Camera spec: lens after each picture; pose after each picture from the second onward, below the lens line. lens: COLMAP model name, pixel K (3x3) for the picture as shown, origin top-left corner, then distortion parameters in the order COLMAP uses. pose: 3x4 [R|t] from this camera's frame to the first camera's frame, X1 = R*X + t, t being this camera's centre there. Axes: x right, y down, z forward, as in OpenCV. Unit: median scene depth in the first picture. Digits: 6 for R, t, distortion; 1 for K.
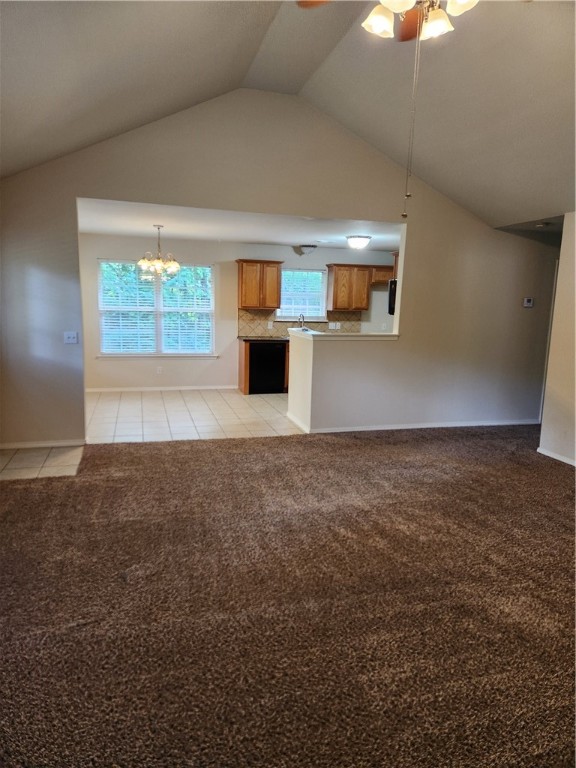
lens RADIAL K [[501.9, 0, 283.3], [0, 501.9, 380.6], [0, 0, 1]] dist [0.045423, -0.002101]
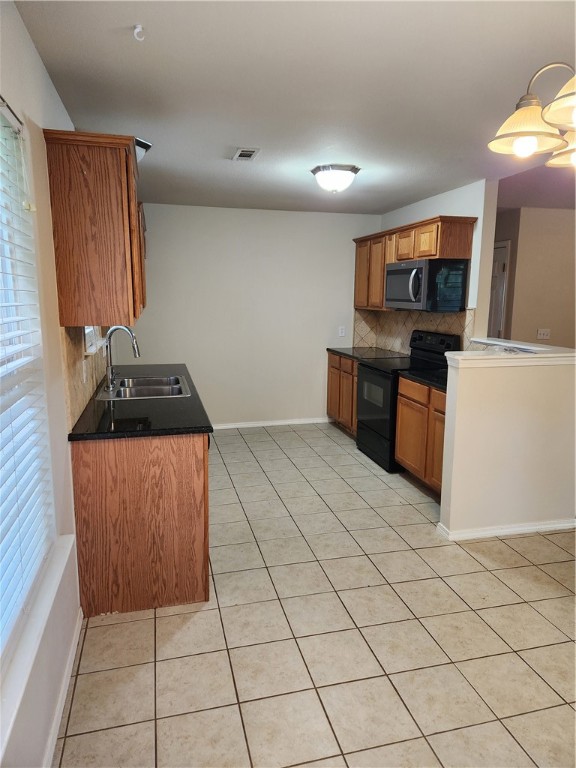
lens RADIAL K [[510.8, 0, 270.8], [0, 510.8, 373.2], [0, 0, 1]] dist [0.053815, -0.000862]
pose [[0.031308, -0.176076, 0.983879, -0.358171], [0.156216, 0.973126, 0.169181, -0.152425], [-0.987227, 0.148401, 0.057972, 0.906327]]
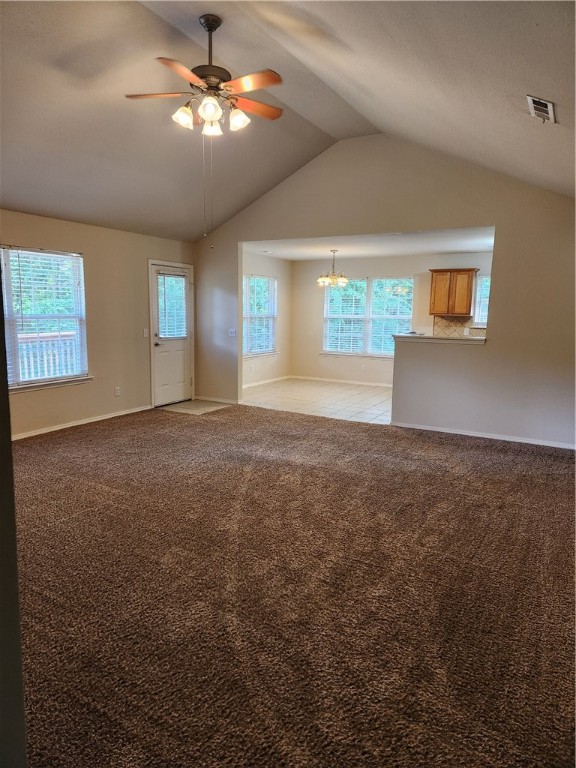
lens RADIAL K [[501.9, 0, 283.3], [0, 501.9, 380.6], [0, 0, 1]] dist [0.045423, -0.002101]
pose [[0.699915, 0.086941, -0.708915, 0.469394], [-0.106106, 0.994207, 0.017170, 0.009808], [0.706301, 0.063203, 0.705085, 0.027417]]
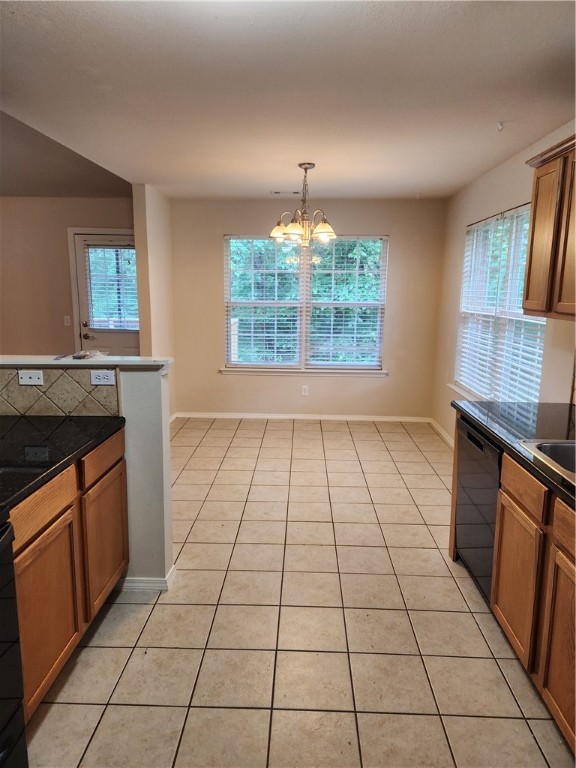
lens RADIAL K [[510.8, 0, 270.8], [0, 510.8, 373.2], [0, 0, 1]] dist [0.053815, -0.000862]
pose [[-0.313104, 0.144087, -0.938725, 0.277546], [-0.151485, 0.968193, 0.199137, -0.145872], [0.937560, 0.204553, -0.281318, 0.940386]]
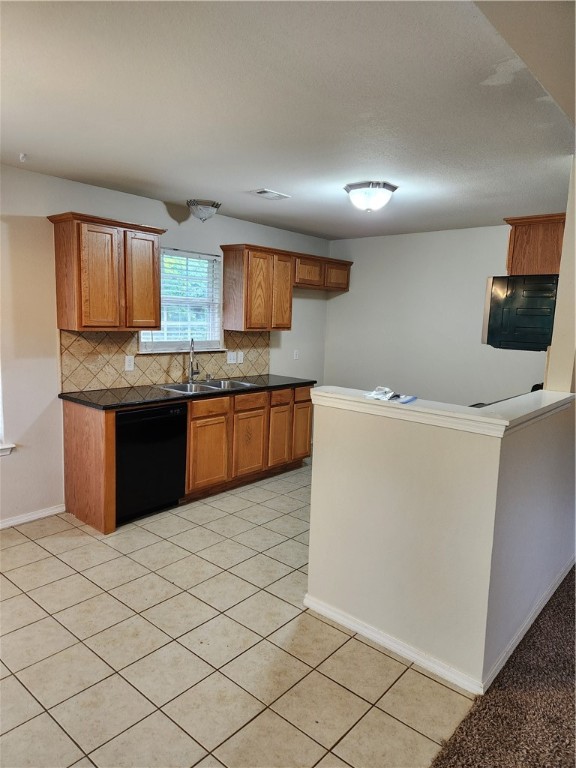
lens RADIAL K [[501.9, 0, 283.3], [0, 501.9, 380.6], [0, 0, 1]] dist [0.045423, -0.002101]
pose [[0.831953, -0.068937, 0.550546, -0.177099], [0.075498, 0.997088, 0.010762, -0.092556], [-0.549685, 0.032612, 0.834735, 0.548464]]
